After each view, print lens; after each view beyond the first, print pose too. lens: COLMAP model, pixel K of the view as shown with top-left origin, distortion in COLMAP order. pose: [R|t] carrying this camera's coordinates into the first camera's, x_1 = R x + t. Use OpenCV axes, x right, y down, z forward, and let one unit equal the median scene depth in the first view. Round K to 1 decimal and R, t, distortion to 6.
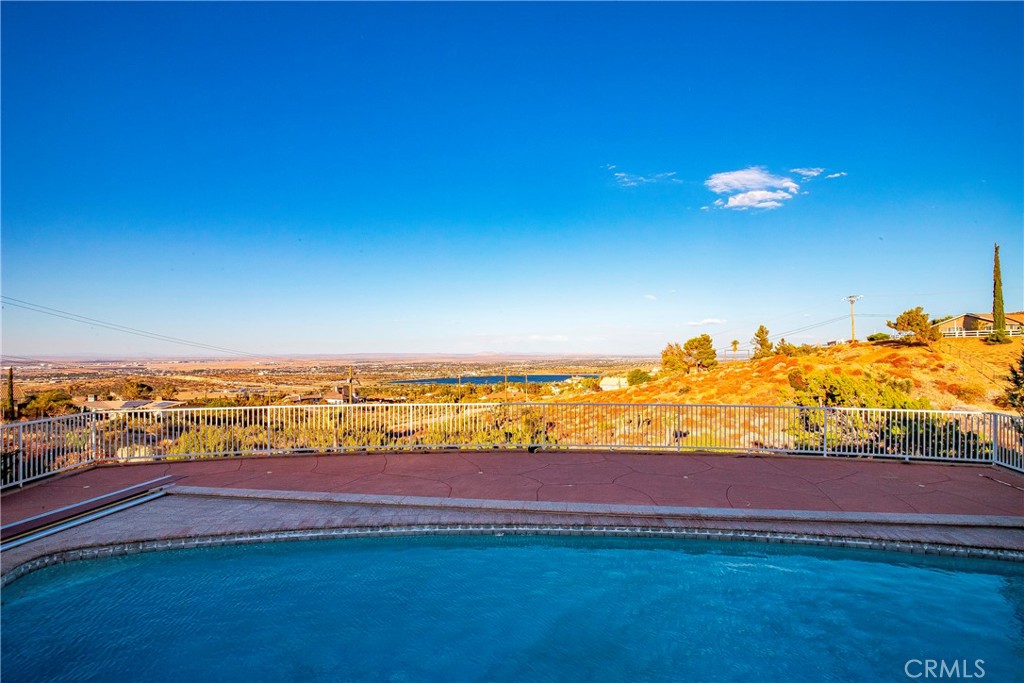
lens RADIAL K [[472.7, 0, 512.5], [0, 472.7, 351.8], [0, 0, 1]] dist [-0.035163, 0.007611]
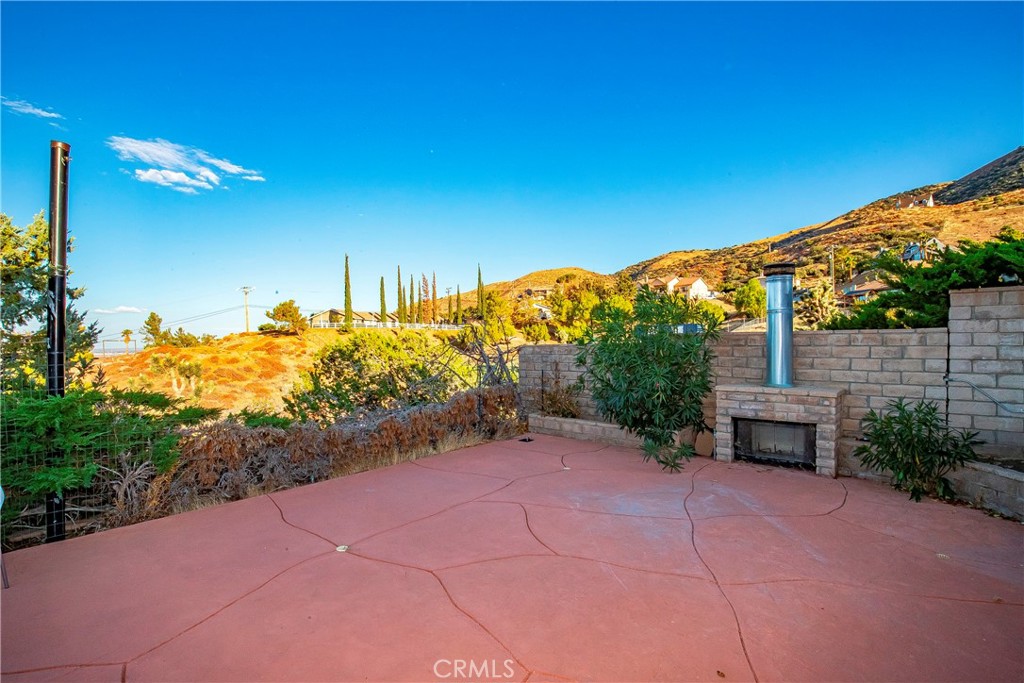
lens RADIAL K [[472.7, 0, 512.5], [0, 472.7, 351.8], [0, 0, 1]] dist [-0.035163, 0.007611]
pose [[0.460819, -0.022218, 0.887216, 0.108324], [0.008608, 0.999751, 0.020566, 0.008528], [-0.887452, -0.001840, 0.460896, 0.003551]]
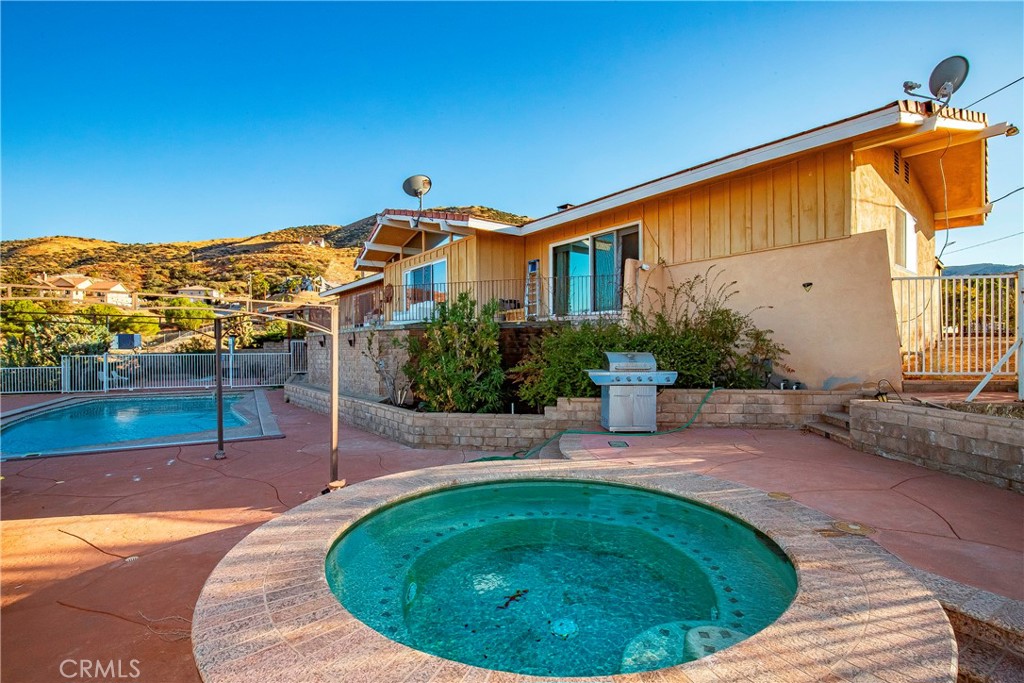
lens RADIAL K [[472.7, 0, 512.5], [0, 472.7, 351.8], [0, 0, 1]] dist [-0.035163, 0.007611]
pose [[-0.587939, -0.006816, 0.808877, -0.205597], [0.006160, 0.999898, 0.012904, 0.005875], [-0.808882, 0.012569, -0.587837, 0.035172]]
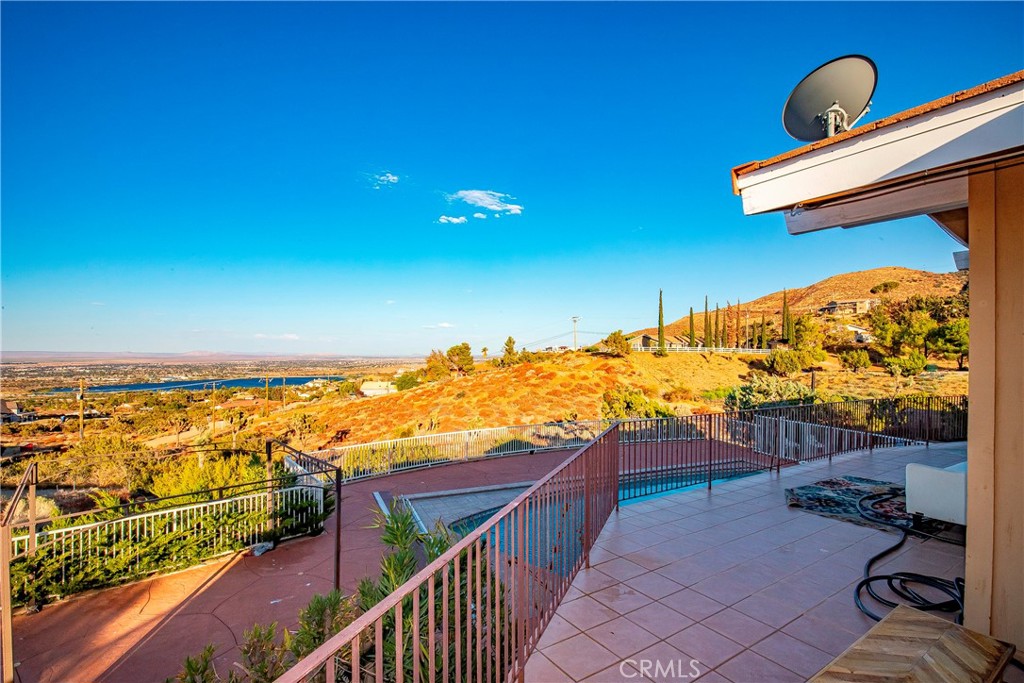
lens RADIAL K [[472.7, 0, 512.5], [0, 472.7, 351.8], [0, 0, 1]] dist [-0.035163, 0.007611]
pose [[0.859689, 0.010024, 0.510720, -0.116292], [-0.009053, 0.999949, -0.004387, -0.019162], [-0.510738, -0.000852, 0.859736, -0.055954]]
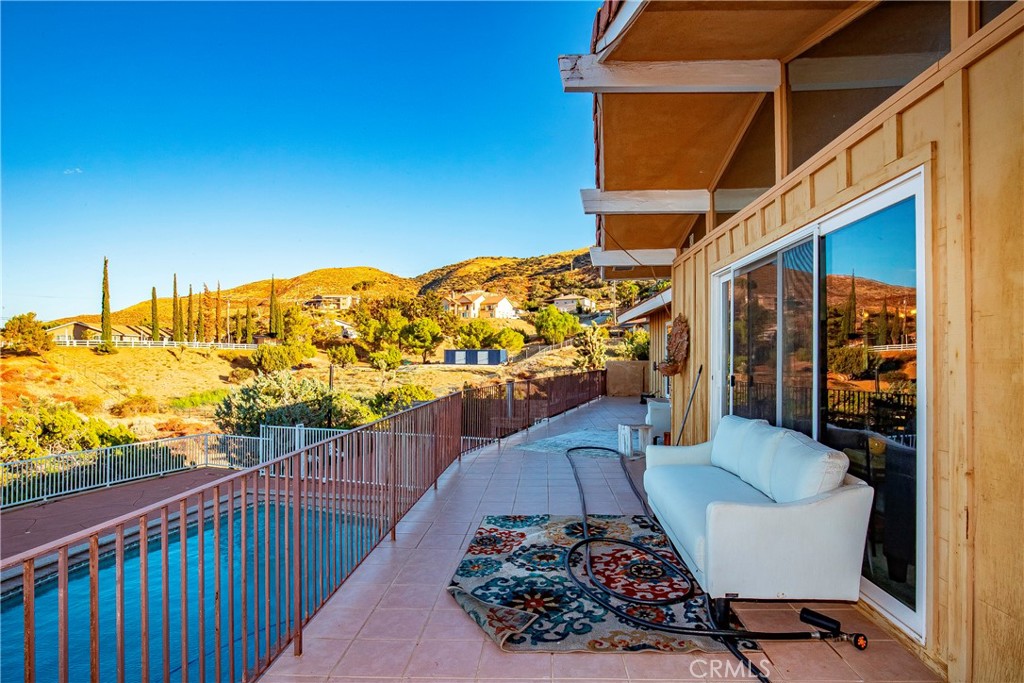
lens RADIAL K [[553.0, 0, 513.8], [0, 553.0, 350.3], [0, 0, 1]] dist [-0.016978, 0.000443]
pose [[0.087946, 0.006729, 0.996103, -0.085502], [-0.001271, 0.999977, -0.006643, -0.016065], [-0.996124, -0.000682, 0.087952, -0.026302]]
